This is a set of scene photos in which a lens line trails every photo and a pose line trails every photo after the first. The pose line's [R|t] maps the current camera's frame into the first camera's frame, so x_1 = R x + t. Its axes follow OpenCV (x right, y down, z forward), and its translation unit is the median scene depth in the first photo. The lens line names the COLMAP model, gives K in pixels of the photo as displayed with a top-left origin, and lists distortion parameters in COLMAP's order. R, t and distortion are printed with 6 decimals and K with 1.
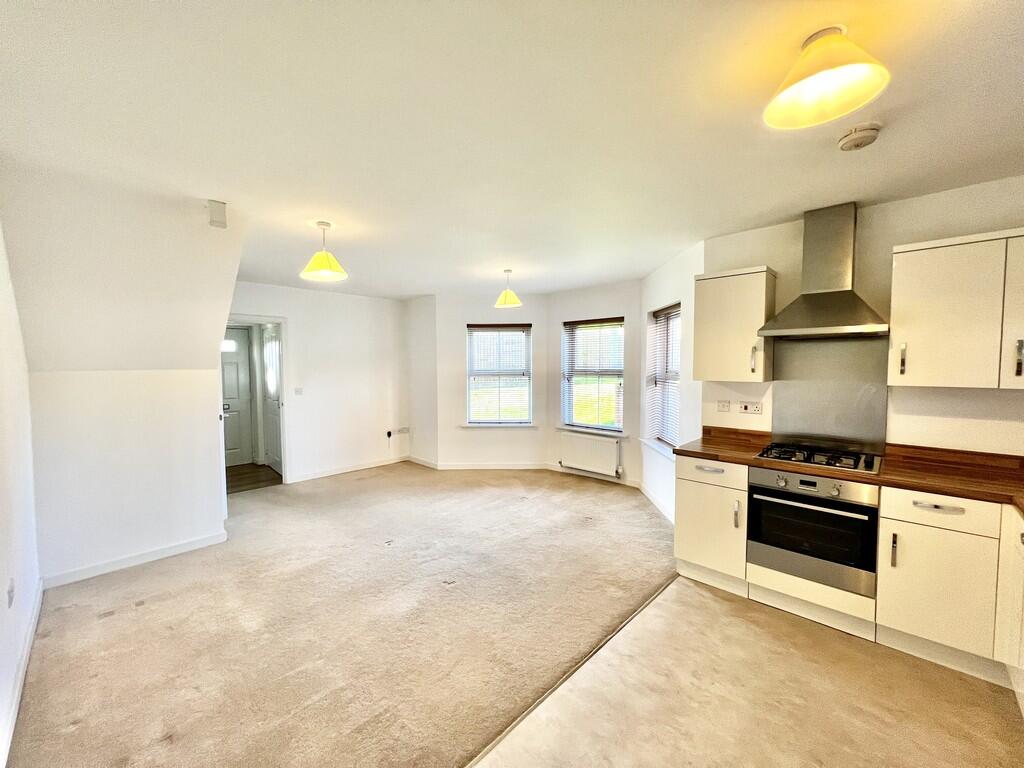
lens RADIAL K [[409.1, 0, 512.0], [0, 409.1, 384.0], [0, 0, 1]] dist [-0.000511, 0.000116]
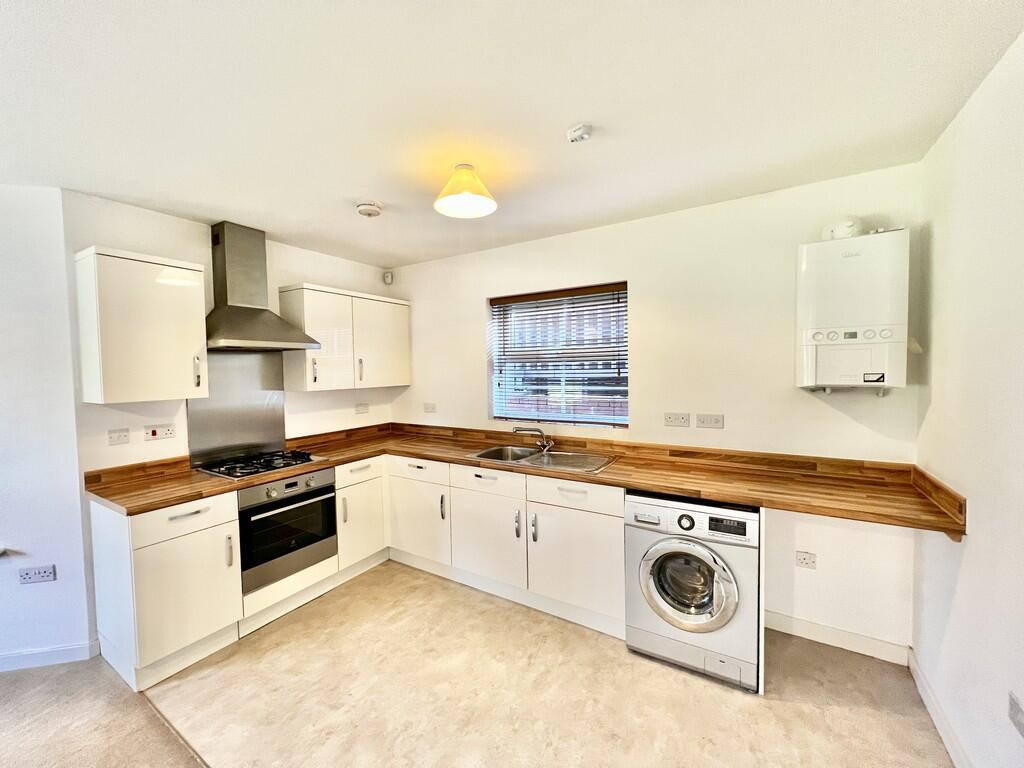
lens RADIAL K [[409.1, 0, 512.0], [0, 409.1, 384.0], [0, 0, 1]] dist [-0.000511, 0.000116]
pose [[-0.220504, -0.033057, 0.974826, -0.421592], [0.063193, 0.996842, 0.048098, -0.036798], [-0.973337, 0.072208, -0.217719, 0.601822]]
